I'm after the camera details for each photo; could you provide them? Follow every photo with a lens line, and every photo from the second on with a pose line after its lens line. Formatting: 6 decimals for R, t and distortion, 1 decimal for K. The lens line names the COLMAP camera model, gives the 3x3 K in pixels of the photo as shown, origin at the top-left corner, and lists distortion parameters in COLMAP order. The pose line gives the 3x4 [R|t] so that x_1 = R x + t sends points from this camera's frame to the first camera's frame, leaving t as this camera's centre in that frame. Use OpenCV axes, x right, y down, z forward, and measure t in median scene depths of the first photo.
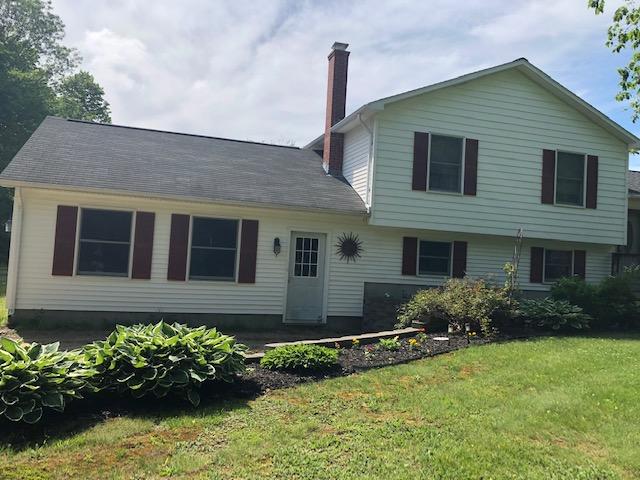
lens RADIAL K [[495.6, 0, 291.6], [0, 495.6, 238.9], [0, 0, 1]] dist [-0.005509, -0.008824]
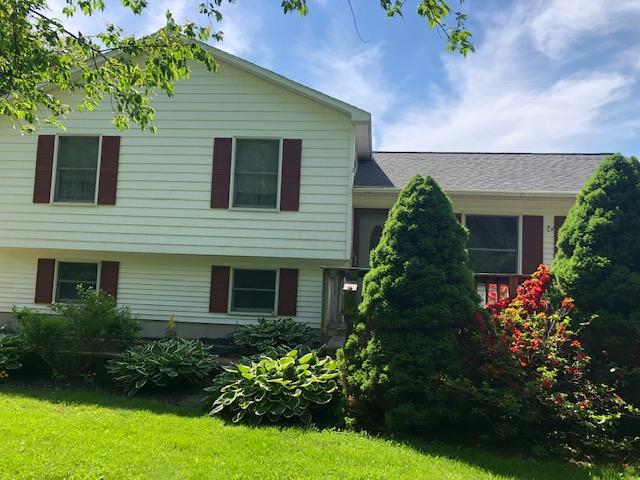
lens RADIAL K [[532.1, 0, 374.7], [0, 532.1, 238.7], [0, 0, 1]] dist [0.072105, -0.079791]
pose [[0.924072, -0.057944, -0.377801, 1.113661], [0.016615, 0.993597, -0.111750, 0.076125], [0.381858, 0.096988, 0.919118, 0.362458]]
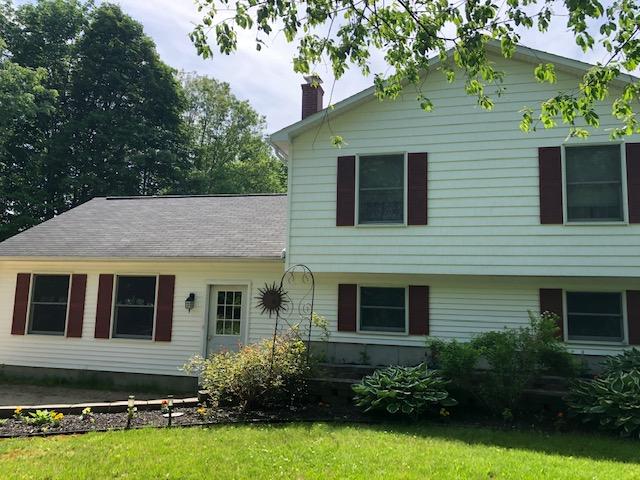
lens RADIAL K [[519.6, 0, 319.5], [0, 519.6, 229.9], [0, 0, 1]] dist [0.007389, 0.001268]
pose [[0.865165, -0.108778, -0.489547, 0.639772], [0.034478, 0.986784, -0.158331, 0.042830], [0.500300, 0.120104, 0.857482, 0.245772]]
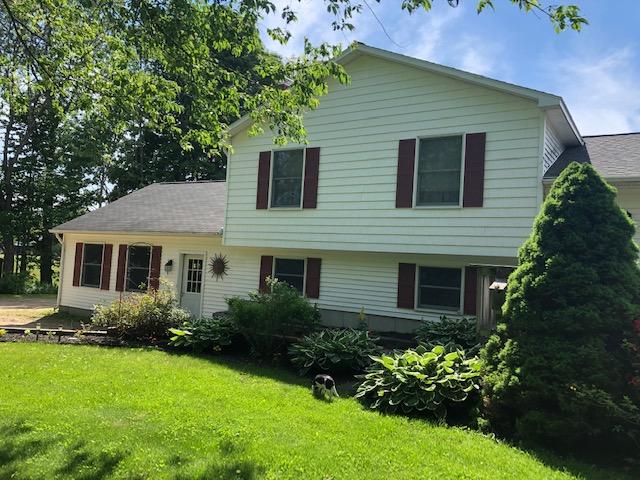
lens RADIAL K [[533.6, 0, 321.9], [0, 533.6, 238.0], [0, 0, 1]] dist [0.020834, -0.004936]
pose [[0.665934, -0.068361, -0.742872, 1.146368], [-0.018849, 0.993933, -0.108362, 0.077256], [0.745772, 0.086165, 0.660605, 0.376083]]
